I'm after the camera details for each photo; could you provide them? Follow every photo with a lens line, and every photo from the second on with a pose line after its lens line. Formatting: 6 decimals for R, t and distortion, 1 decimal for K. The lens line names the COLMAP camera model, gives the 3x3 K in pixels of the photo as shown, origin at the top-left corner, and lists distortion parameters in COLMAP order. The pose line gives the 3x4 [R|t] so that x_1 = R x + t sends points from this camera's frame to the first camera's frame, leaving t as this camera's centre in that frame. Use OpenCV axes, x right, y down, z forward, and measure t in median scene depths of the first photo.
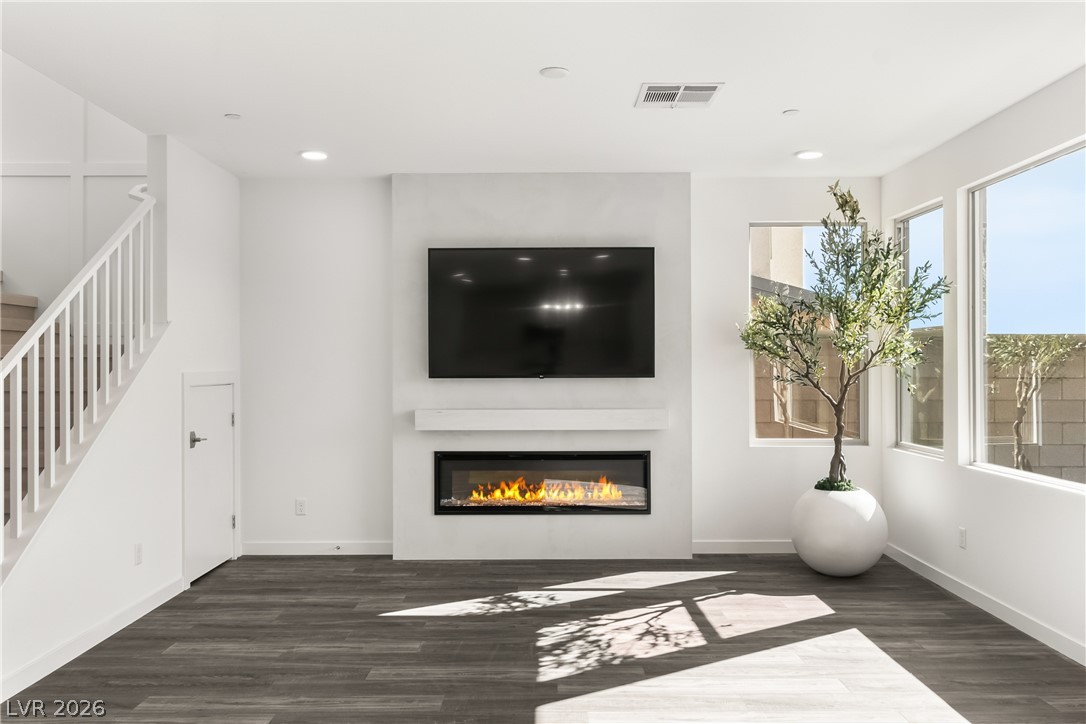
lens RADIAL K [[862.7, 0, 543.0], [0, 862.7, 362.0], [0, 0, 1]] dist [0.007465, 0.006686]
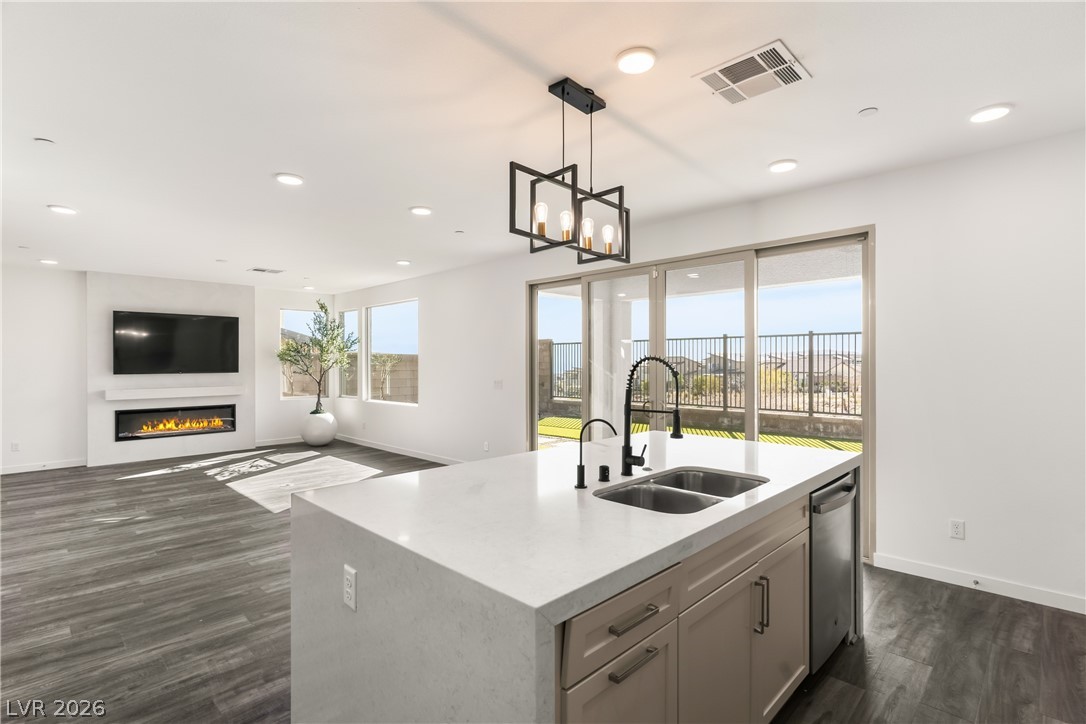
lens RADIAL K [[521.1, 0, 543.0], [0, 521.1, 362.0], [0, 0, 1]] dist [0.028391, -0.014347]
pose [[0.699377, 0.001848, 0.714750, -0.338882], [-0.002762, 0.999996, 0.000116, -0.014363], [-0.714747, -0.002055, 0.699380, -0.641383]]
